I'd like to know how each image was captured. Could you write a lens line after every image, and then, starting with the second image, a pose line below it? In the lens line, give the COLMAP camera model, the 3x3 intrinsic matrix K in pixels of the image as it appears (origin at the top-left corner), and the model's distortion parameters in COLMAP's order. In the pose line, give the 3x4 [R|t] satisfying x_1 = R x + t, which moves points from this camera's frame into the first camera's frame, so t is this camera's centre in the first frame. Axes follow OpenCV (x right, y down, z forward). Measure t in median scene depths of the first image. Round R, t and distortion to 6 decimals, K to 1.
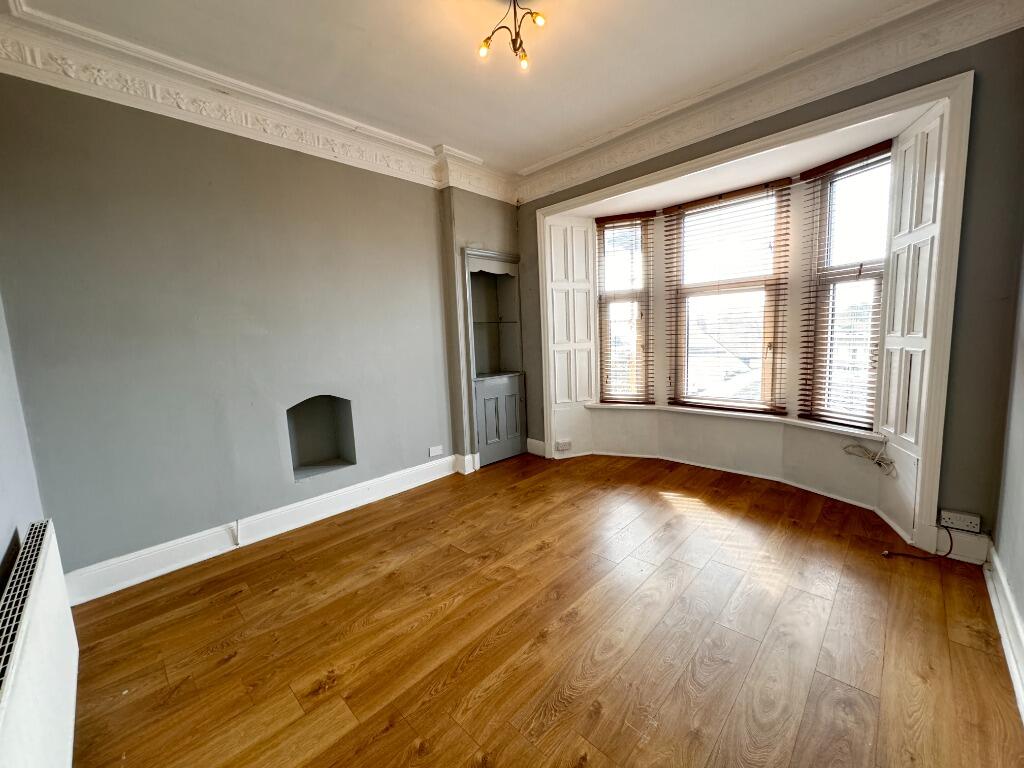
lens RADIAL K [[408.7, 0, 512.0], [0, 408.7, 384.0], [0, 0, 1]] dist [-0.000991, -0.000209]
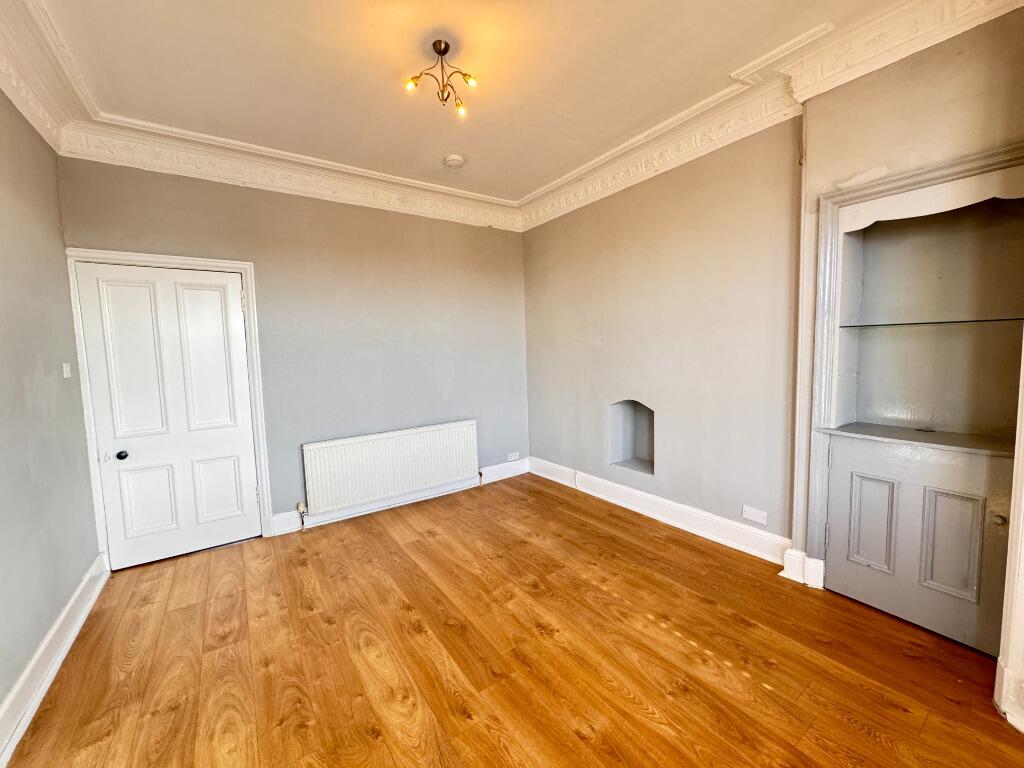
lens RADIAL K [[408.7, 0, 512.0], [0, 408.7, 384.0], [0, 0, 1]] dist [-0.000991, -0.000209]
pose [[-0.191274, 0.130304, -0.972849, 0.778012], [-0.086012, 0.985111, 0.148858, -0.177044], [0.977761, 0.112150, -0.177218, 1.003403]]
